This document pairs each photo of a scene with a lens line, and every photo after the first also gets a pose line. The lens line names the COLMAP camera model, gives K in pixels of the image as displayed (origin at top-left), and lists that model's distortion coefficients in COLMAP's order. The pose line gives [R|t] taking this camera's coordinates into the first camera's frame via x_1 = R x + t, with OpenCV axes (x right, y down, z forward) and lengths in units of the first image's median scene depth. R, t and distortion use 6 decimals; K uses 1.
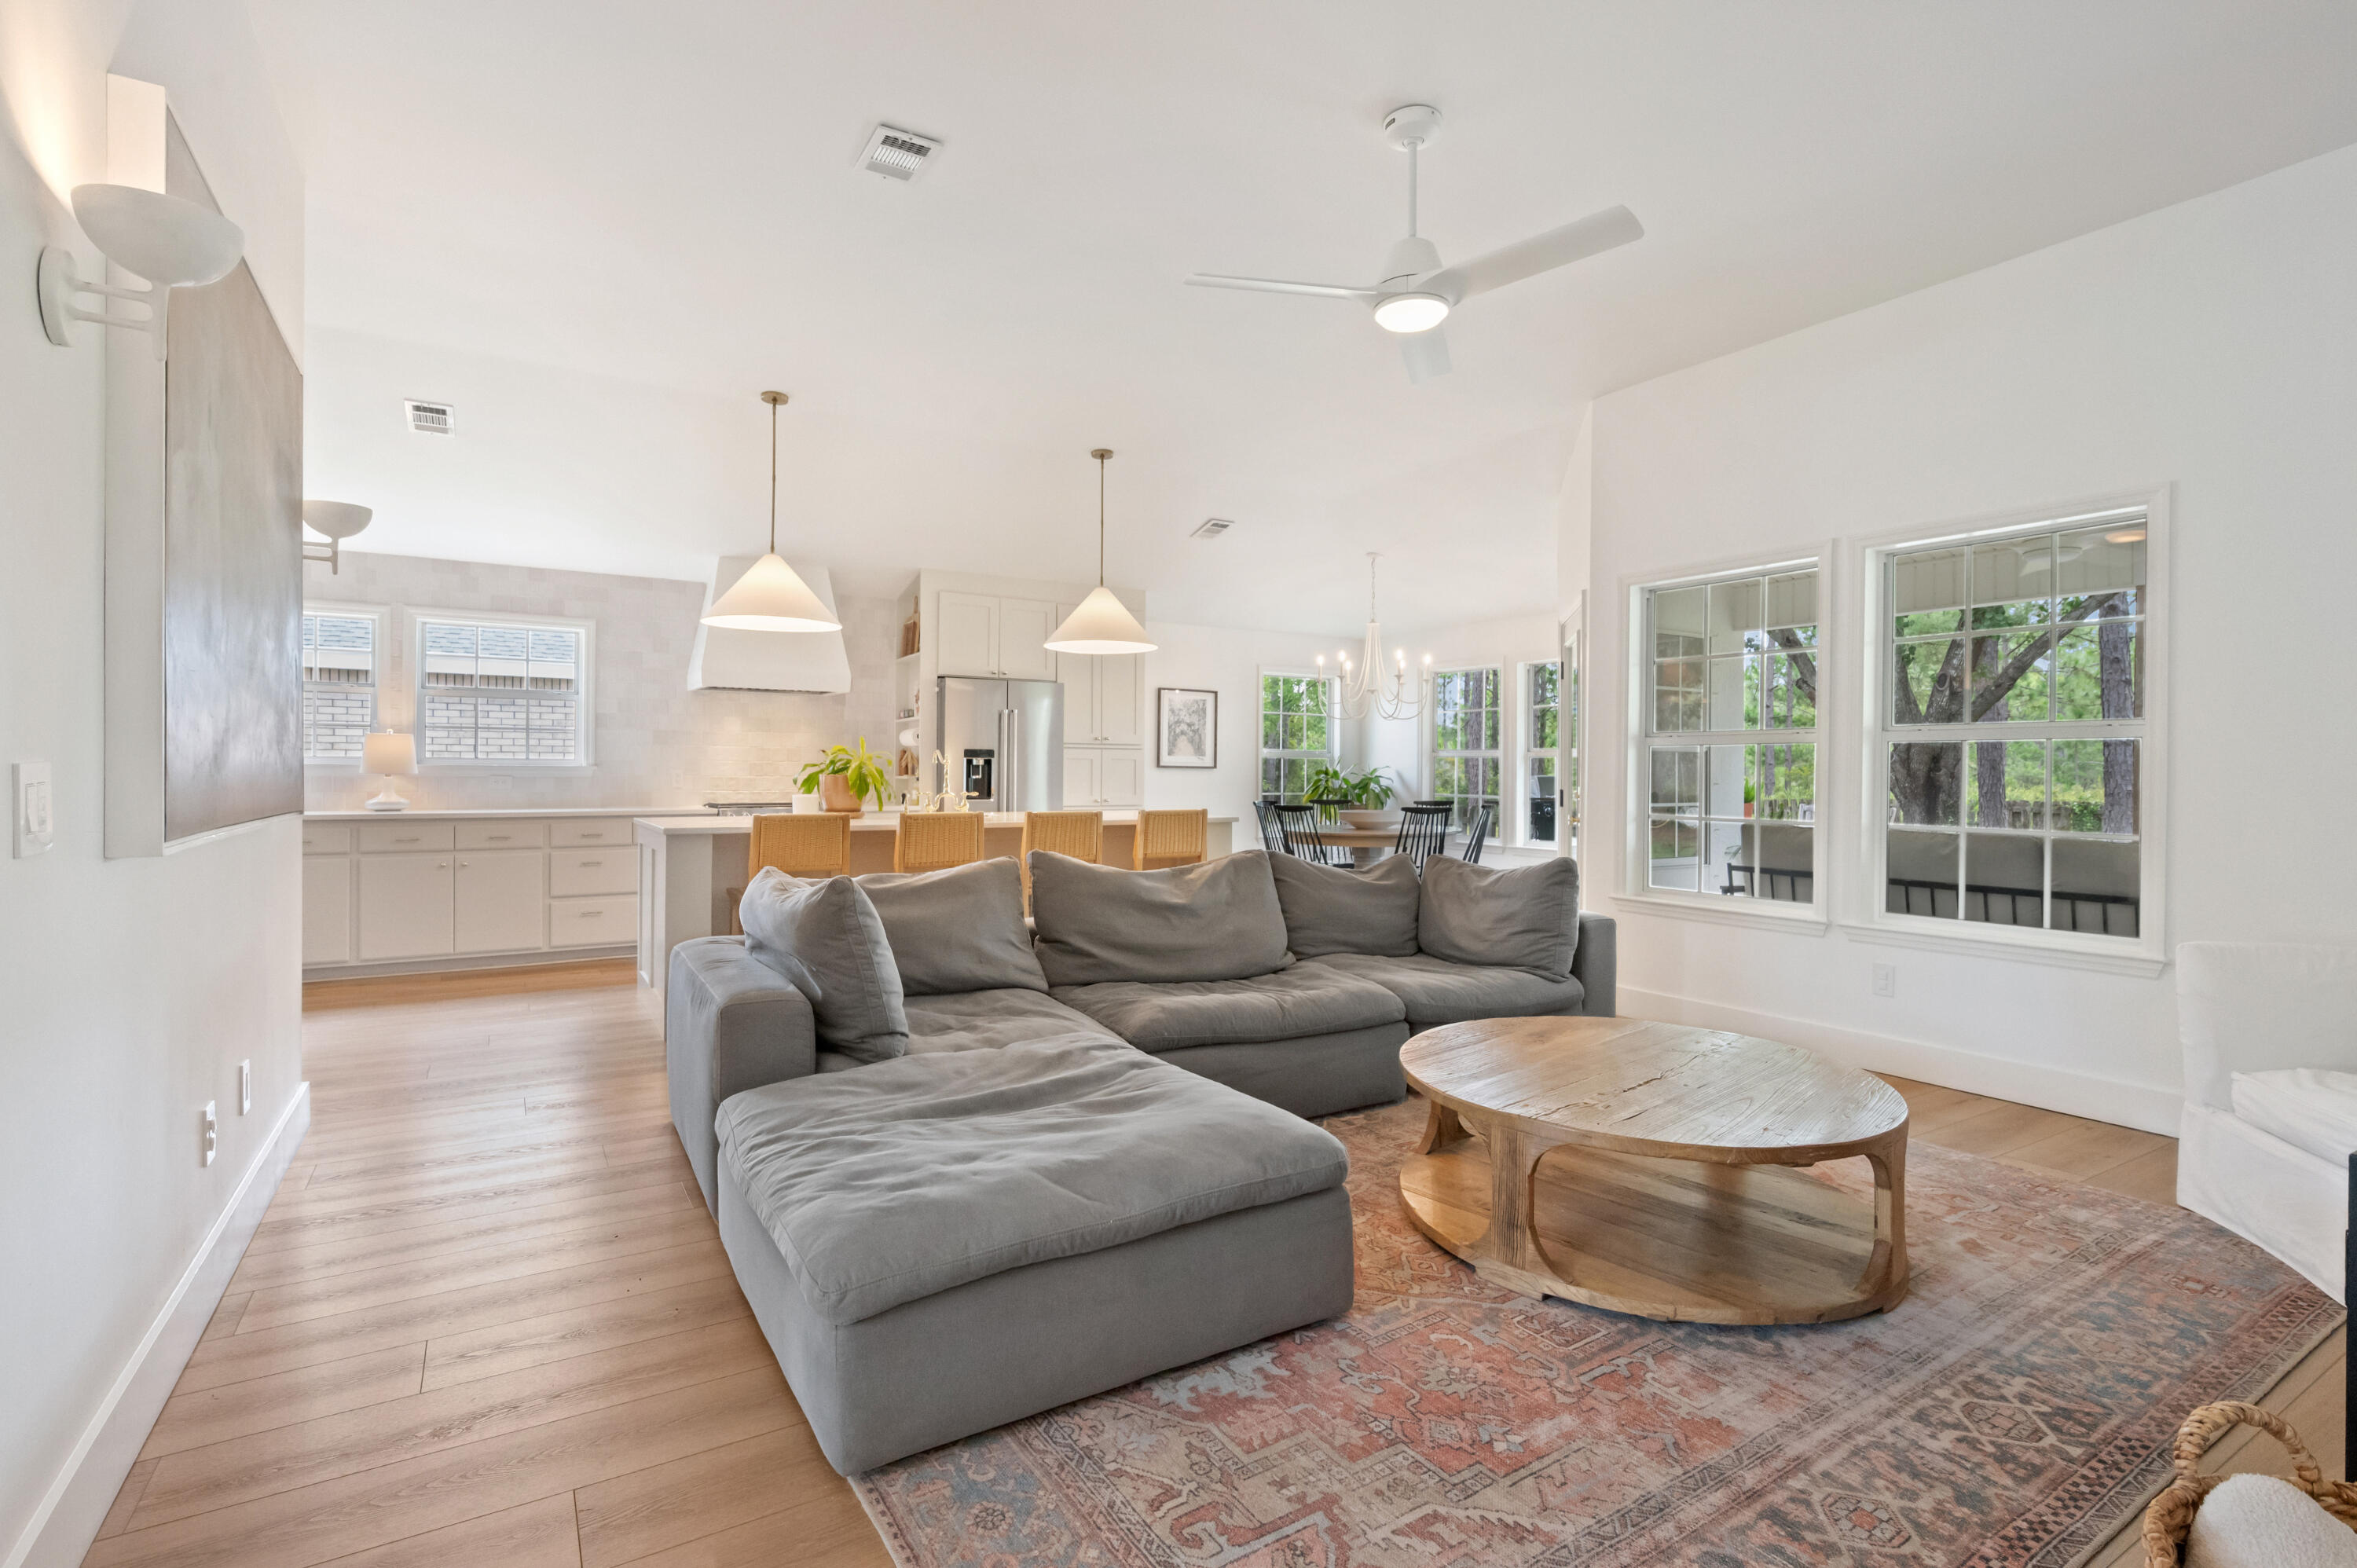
lens RADIAL K [[1102.7, 0, 1177.1], [0, 1102.7, 776.6], [0, 0, 1]] dist [-0.000357, 0.000101]
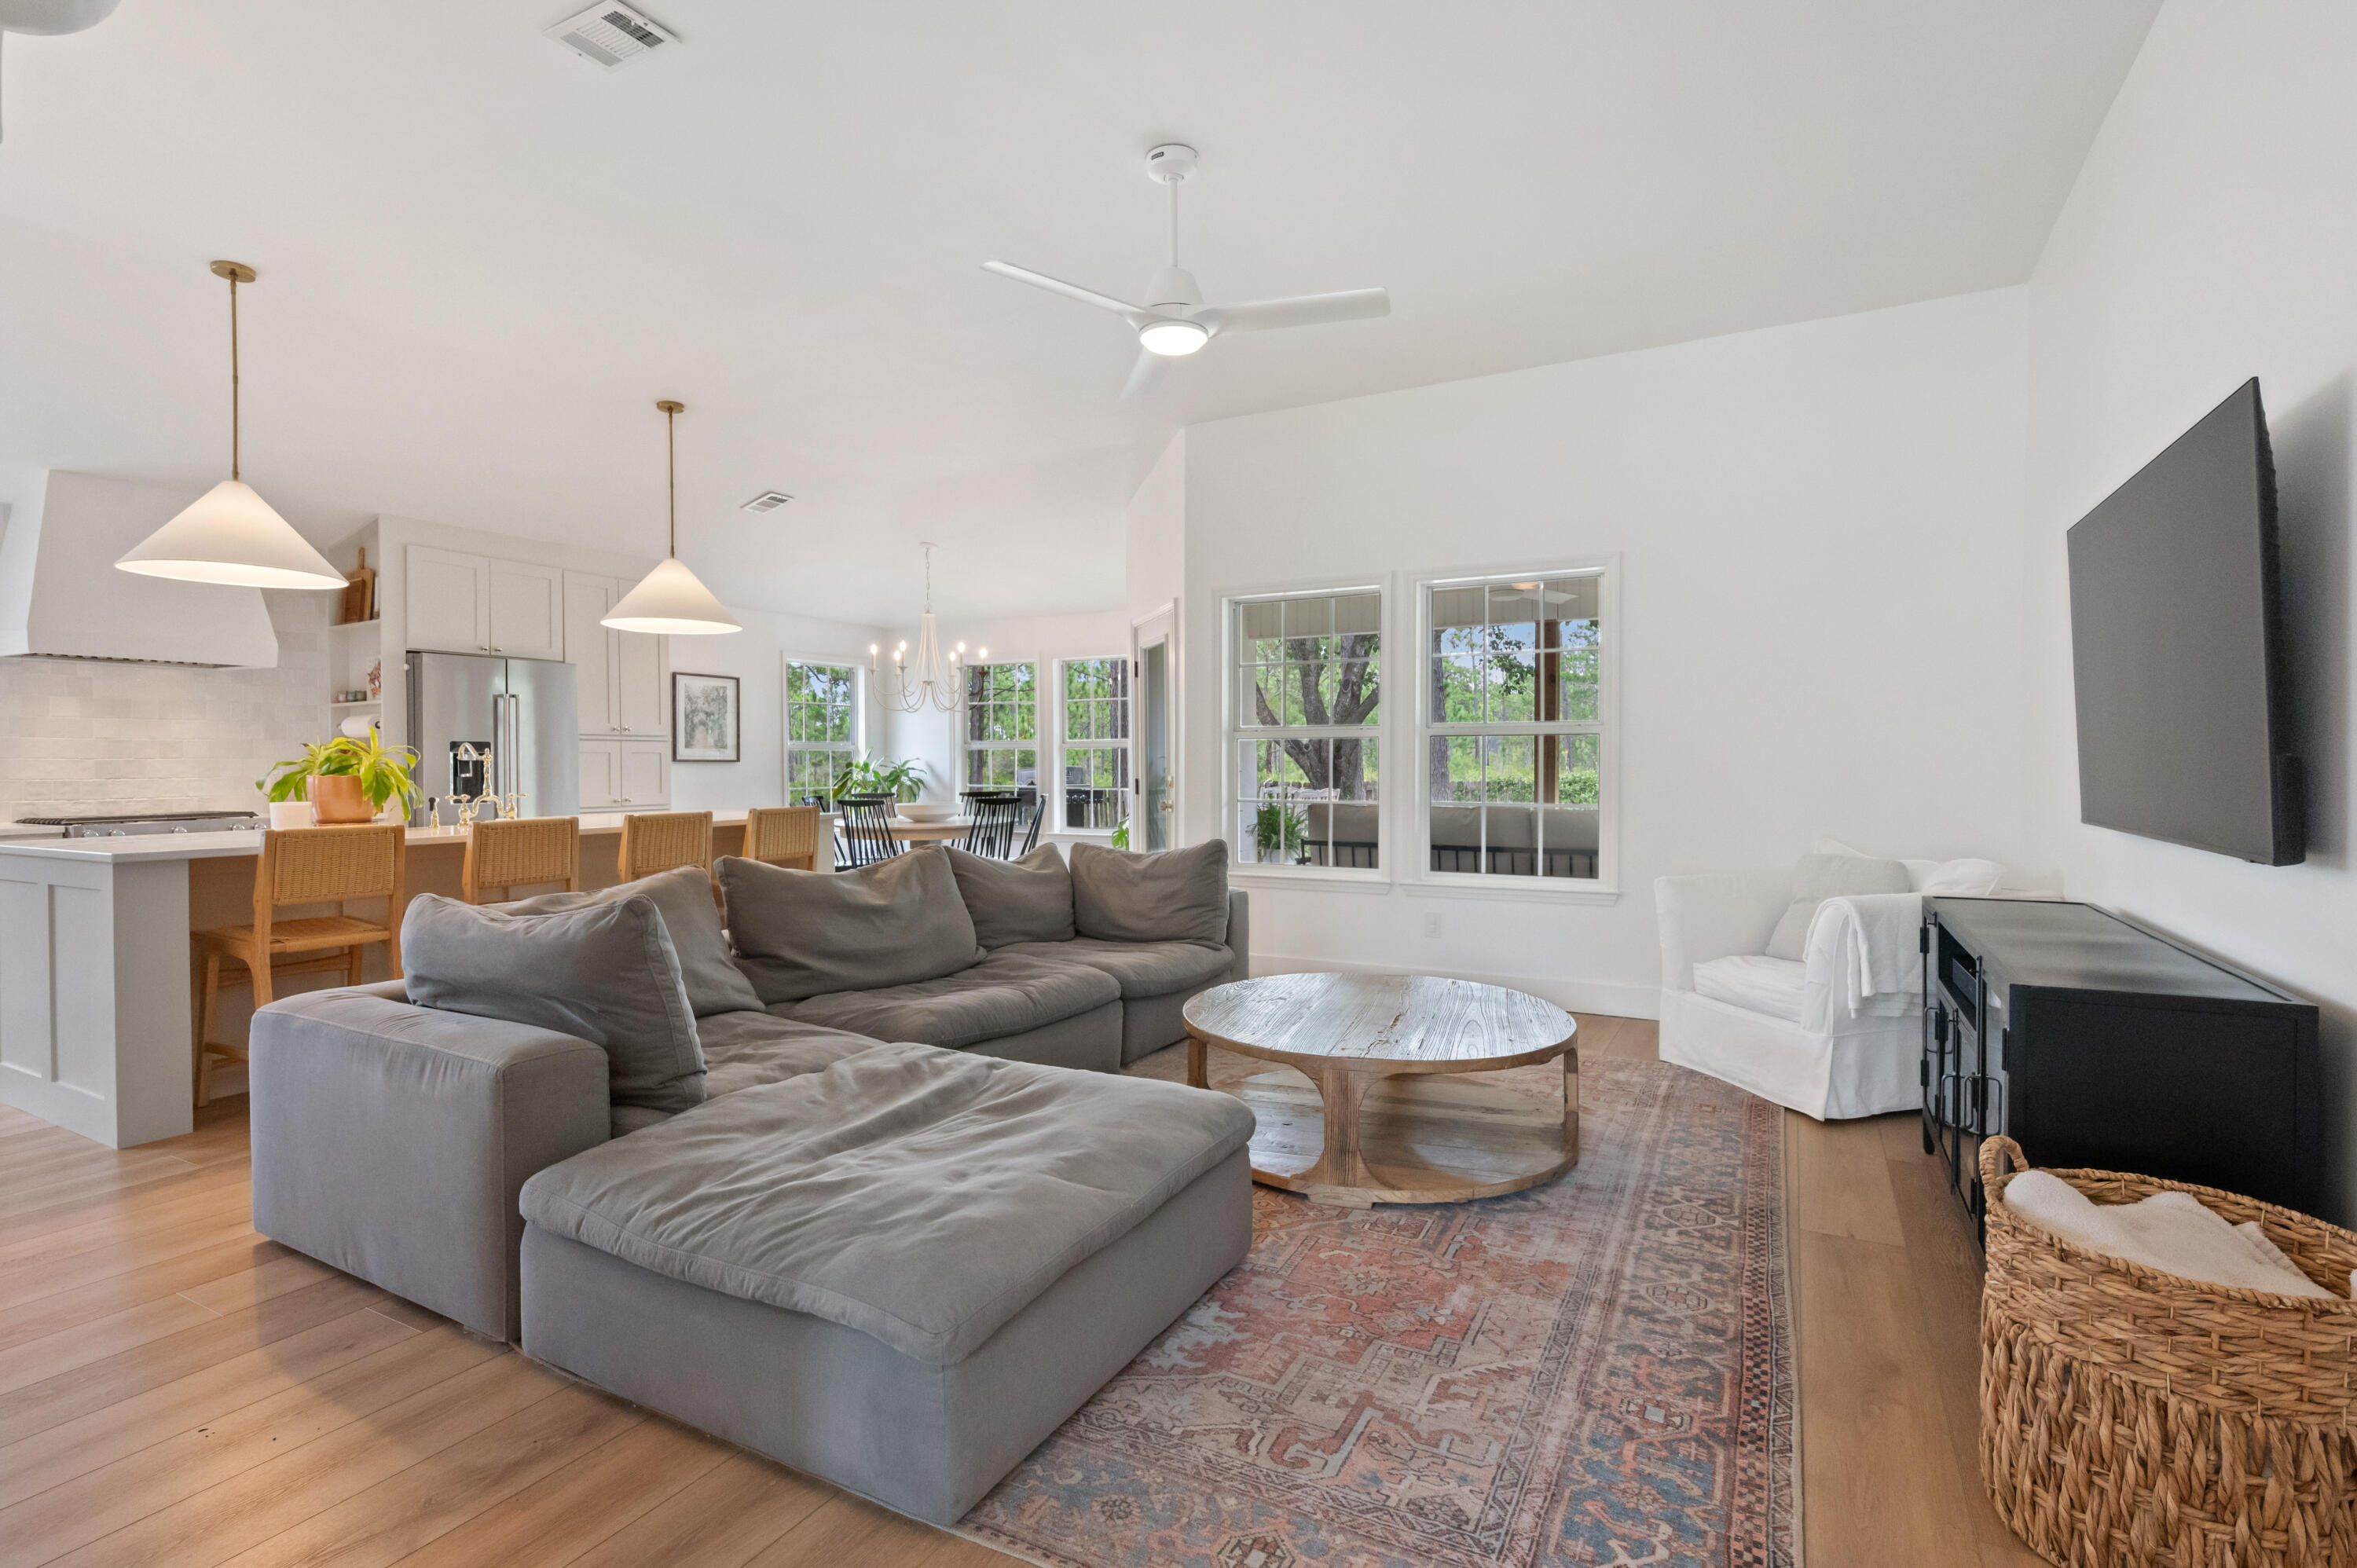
lens RADIAL K [[1113.1, 0, 1178.5], [0, 1113.1, 784.0], [0, 0, 1]] dist [0.001053, 0.000092]
pose [[0.869412, -0.019377, 0.493708, -0.367715], [0.011987, 0.999764, 0.018129, -0.005656], [-0.493943, -0.009843, 0.869438, 0.054845]]
